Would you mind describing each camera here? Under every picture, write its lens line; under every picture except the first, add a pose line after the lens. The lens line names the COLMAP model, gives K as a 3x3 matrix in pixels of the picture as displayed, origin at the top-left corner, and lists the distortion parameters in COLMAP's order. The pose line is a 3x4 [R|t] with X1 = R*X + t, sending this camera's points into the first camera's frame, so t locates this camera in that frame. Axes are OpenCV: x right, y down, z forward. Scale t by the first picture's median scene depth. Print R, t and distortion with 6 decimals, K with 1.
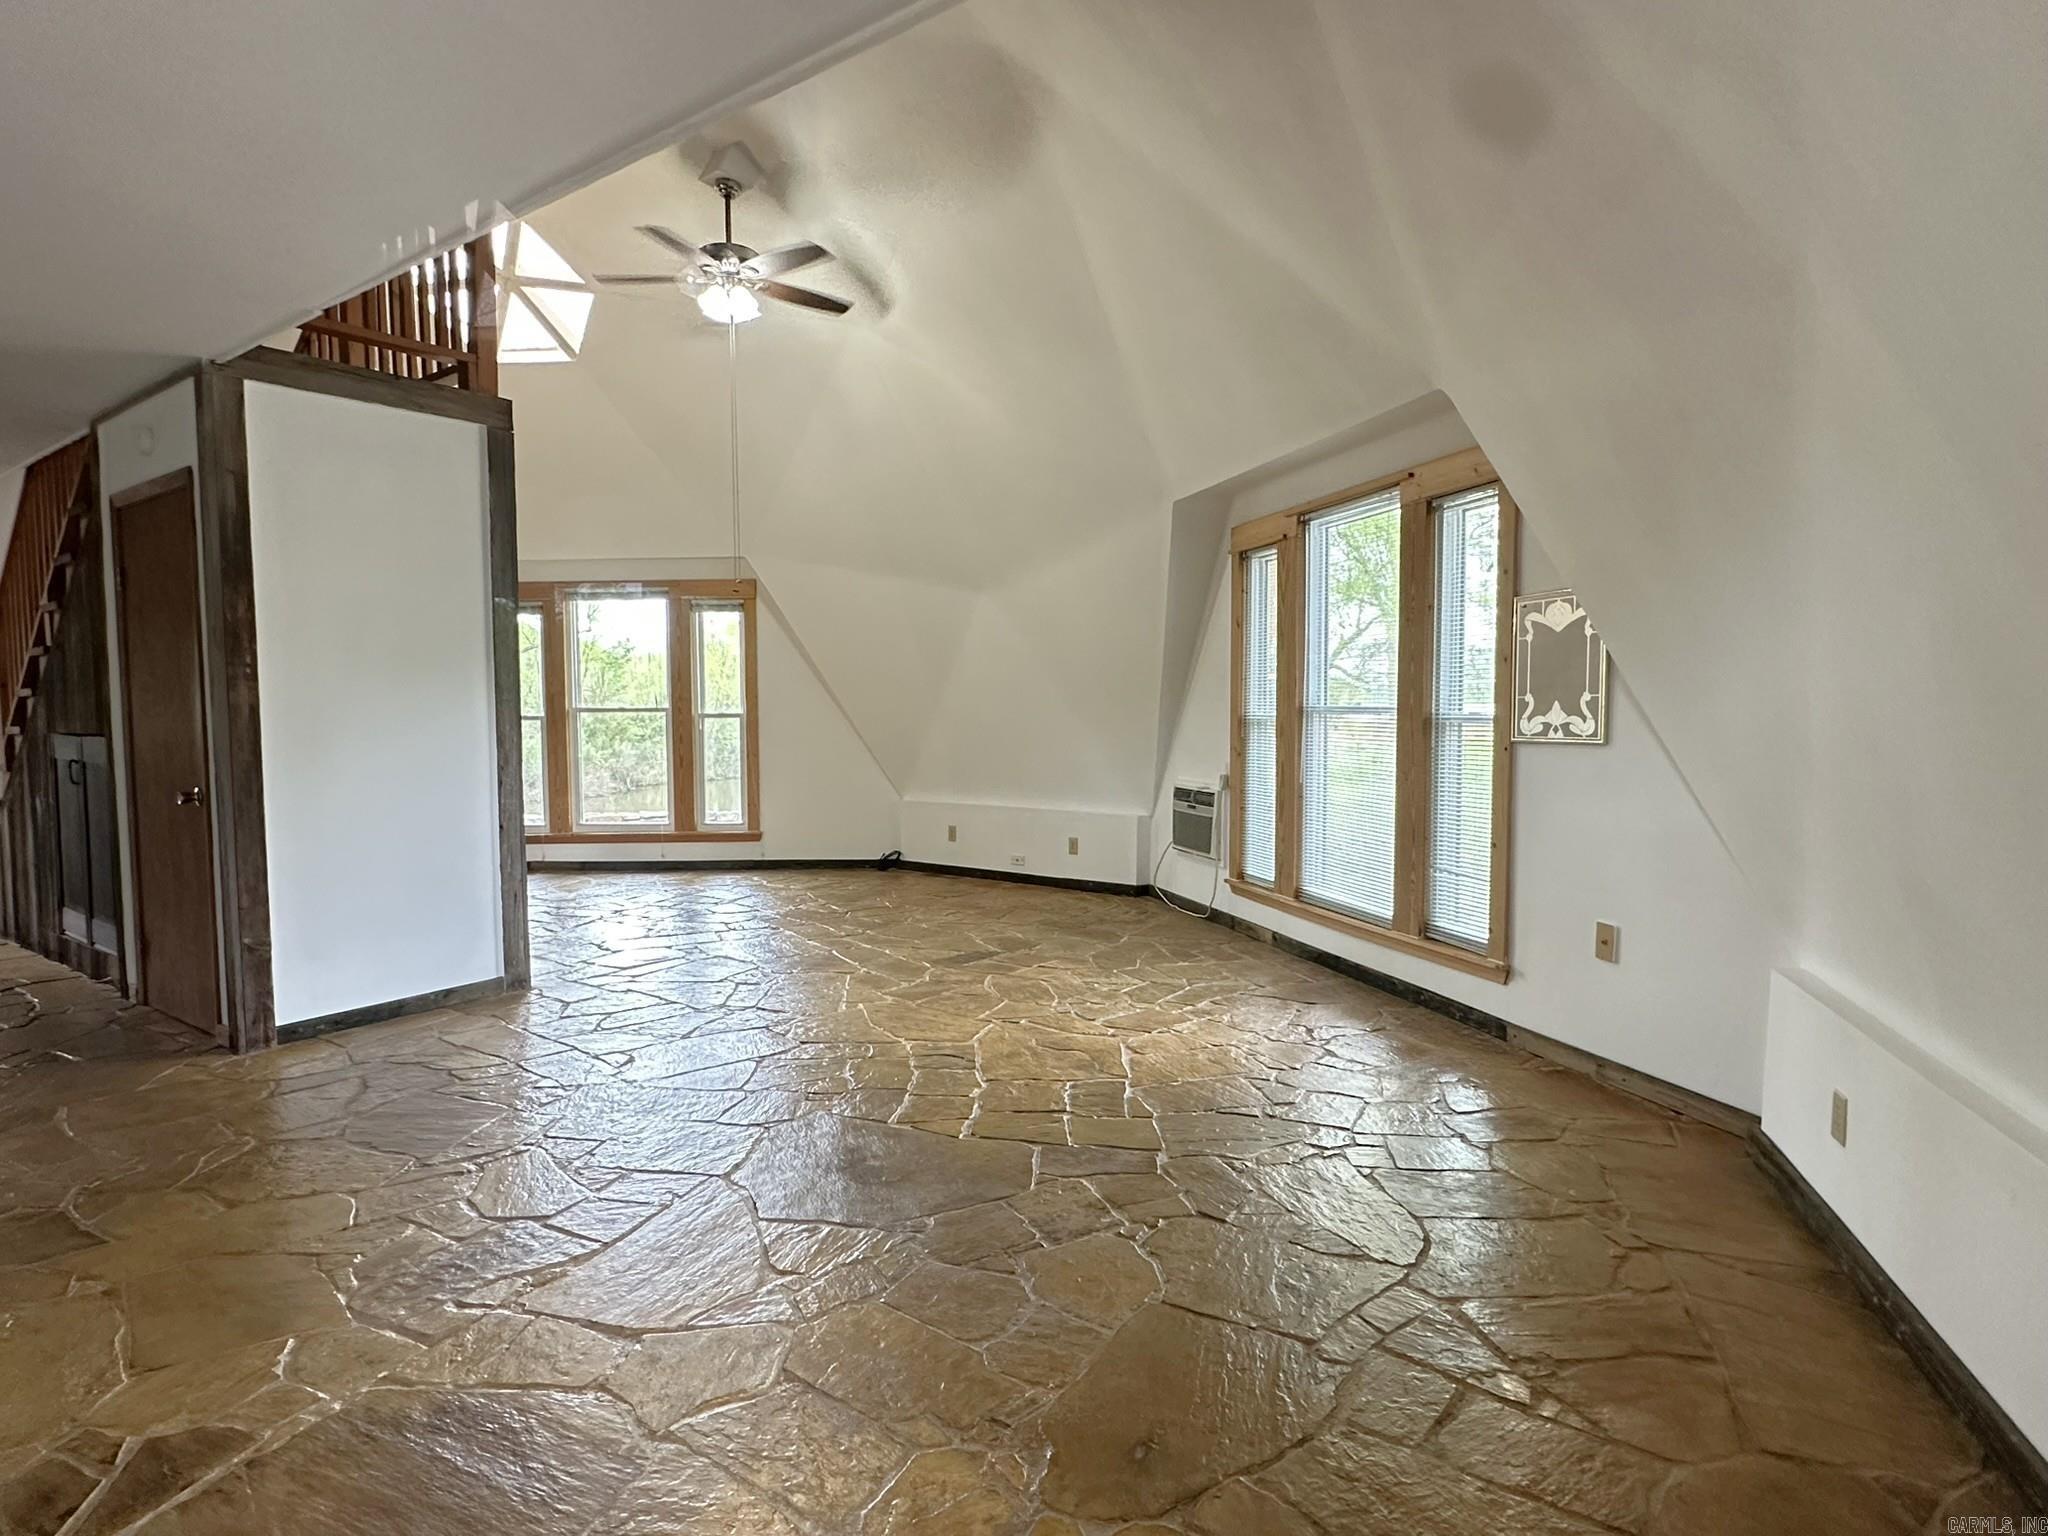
lens RADIAL K [[1098.0, 0, 1019.5], [0, 1098.0, 777.1], [0, 0, 1]] dist [-0.001867, 0.001216]
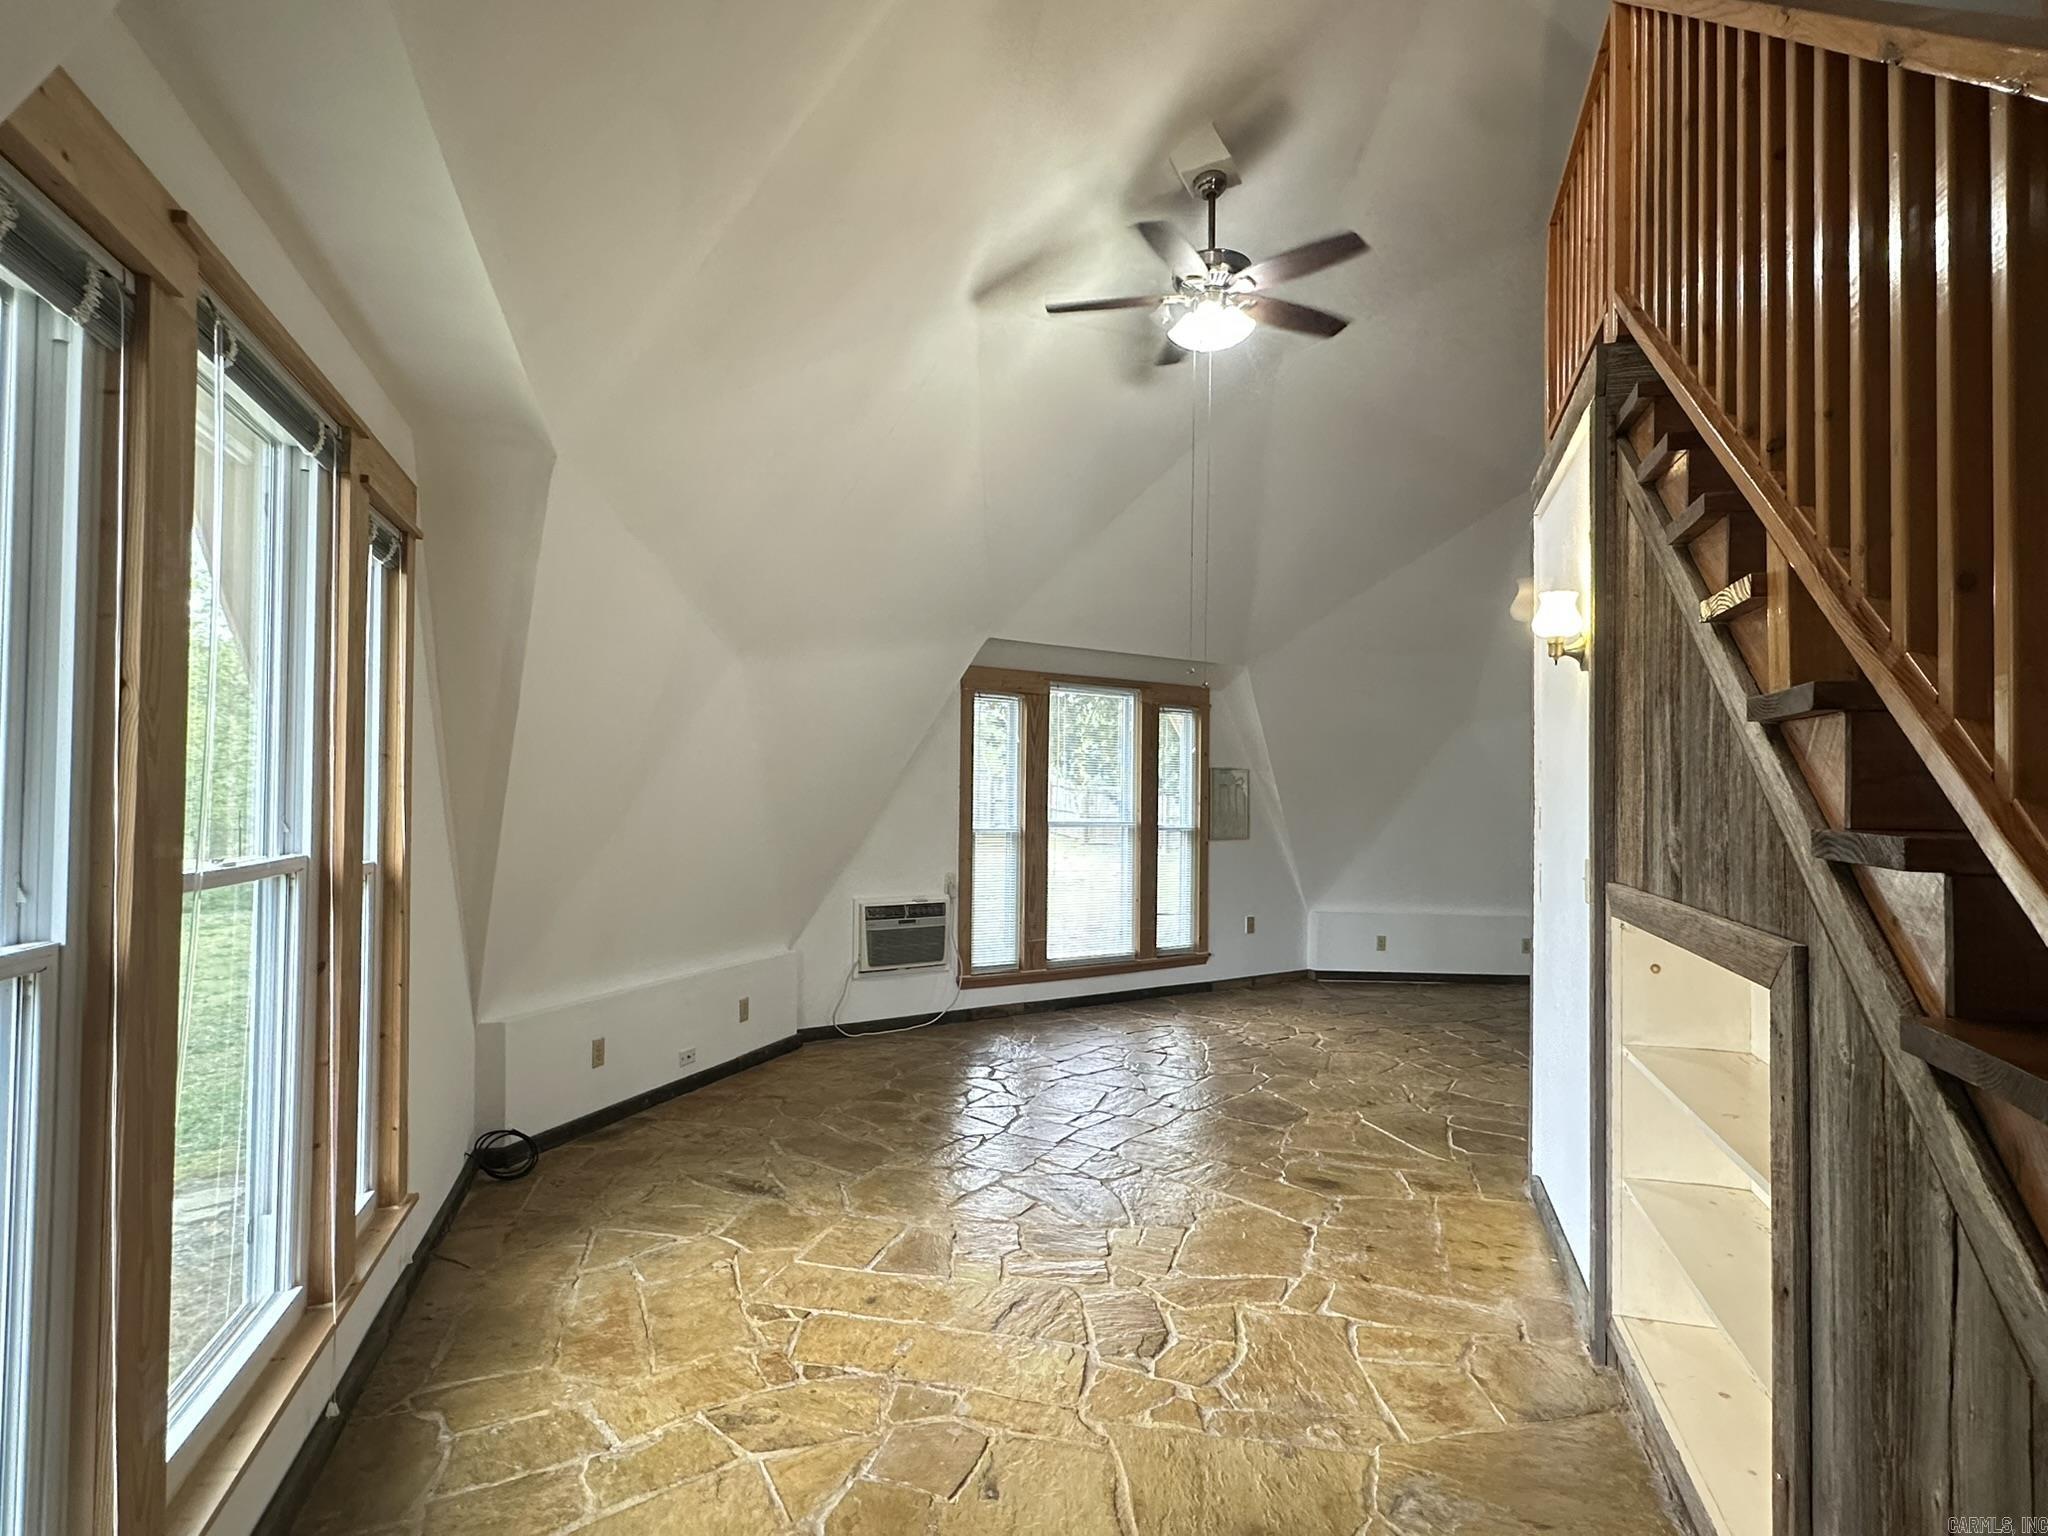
lens RADIAL K [[1098.0, 0, 1019.5], [0, 1098.0, 781.6], [0, 0, 1]] dist [-0.001466, 0.000489]
pose [[-0.311448, 0.015902, 0.950130, -0.732103], [0.051745, 0.998660, 0.000247, -0.084856], [-0.948853, 0.049242, -0.311853, 1.050999]]
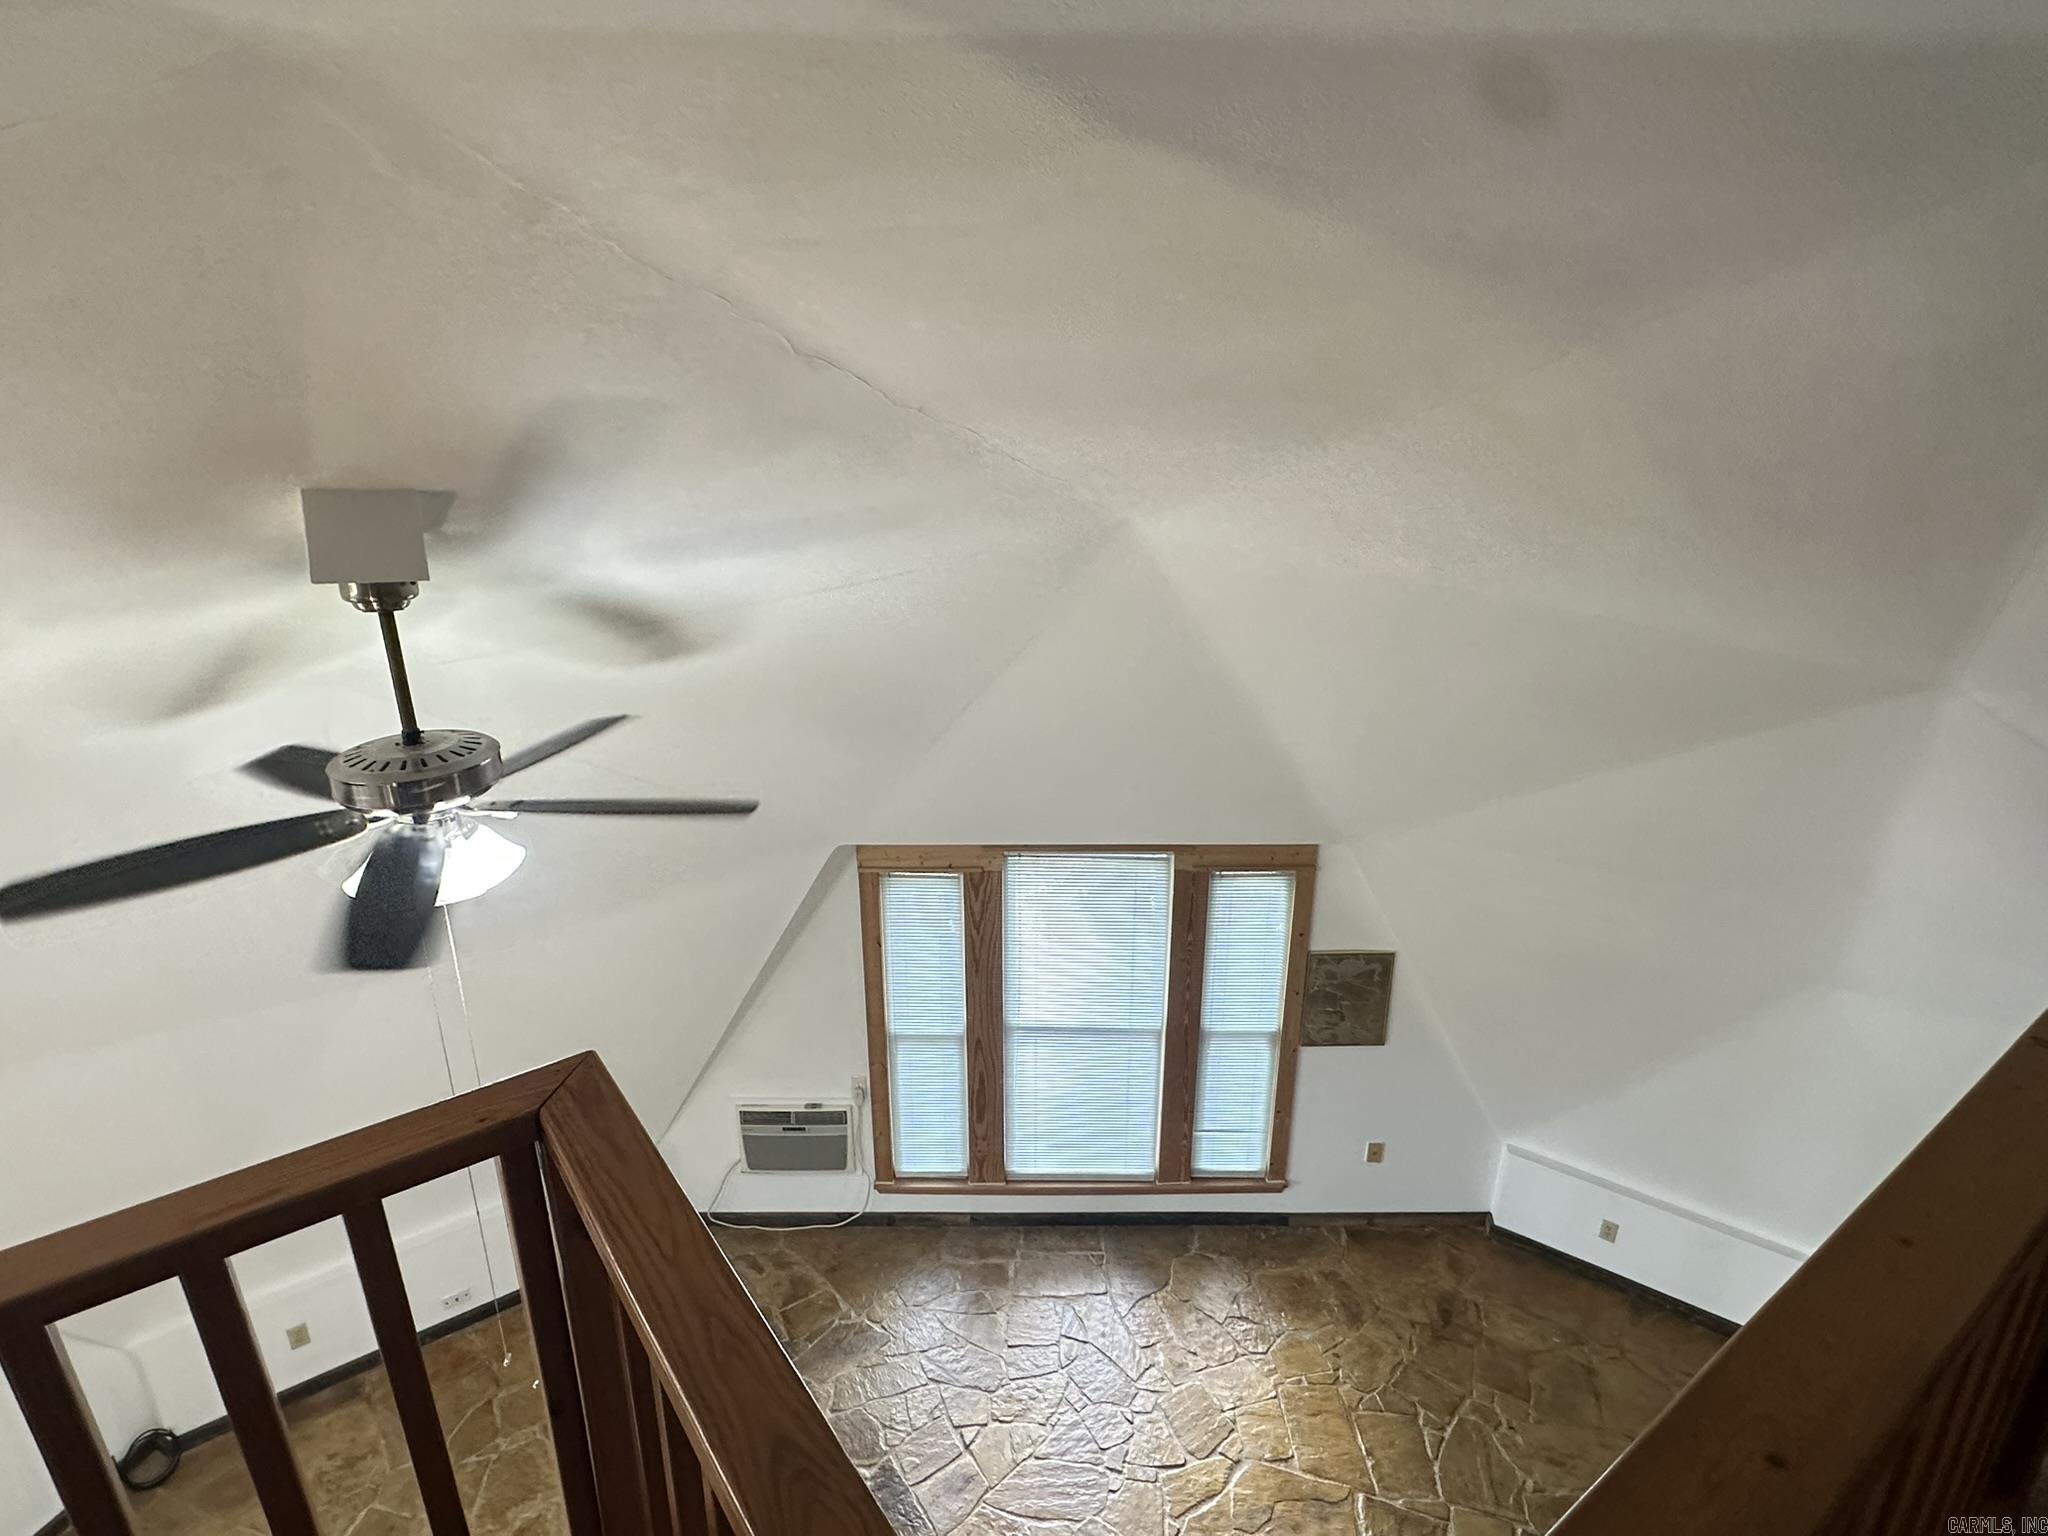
lens RADIAL K [[1114.5, 0, 1024.0], [0, 1114.5, 768.0], [0, 0, 1]] dist [-0.008754, -0.000893]
pose [[0.282419, -0.316035, 0.905738, -0.429562], [0.053178, 0.947880, 0.314158, -0.440538], [-0.957816, -0.040559, 0.284505, 0.510632]]
